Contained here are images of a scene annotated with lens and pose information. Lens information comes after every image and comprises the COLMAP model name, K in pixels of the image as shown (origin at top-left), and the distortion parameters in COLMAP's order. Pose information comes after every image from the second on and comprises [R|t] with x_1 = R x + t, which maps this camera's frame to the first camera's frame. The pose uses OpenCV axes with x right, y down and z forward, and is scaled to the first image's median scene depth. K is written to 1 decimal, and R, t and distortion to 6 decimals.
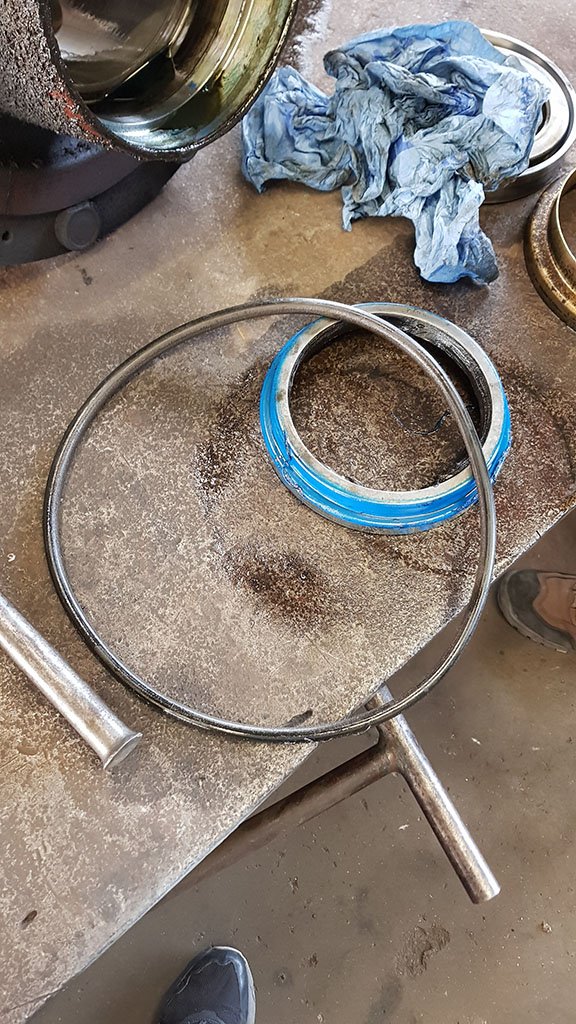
lens RADIAL K [[861.6, 0, 288.0], [0, 861.6, 512.0], [0, 0, 1]] dist [0.100134, -0.209166]
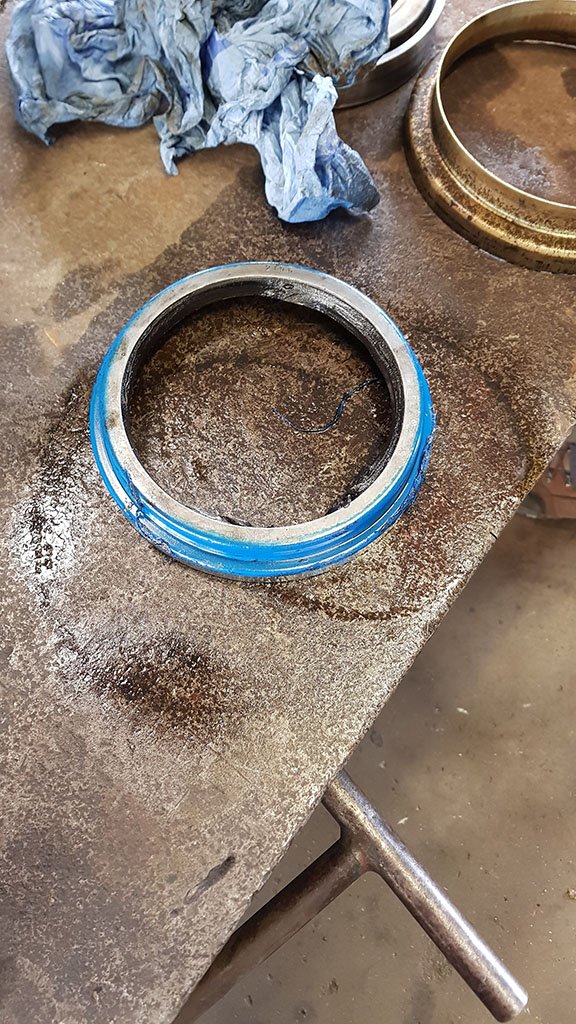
lens RADIAL K [[861.6, 0, 288.0], [0, 861.6, 512.0], [0, 0, 1]] dist [0.100134, -0.209166]
pose [[0.979176, -0.197235, 0.048100, 0.077873], [0.194428, 0.979237, 0.057388, -0.067877], [-0.058421, -0.046841, 0.997193, 0.250721]]
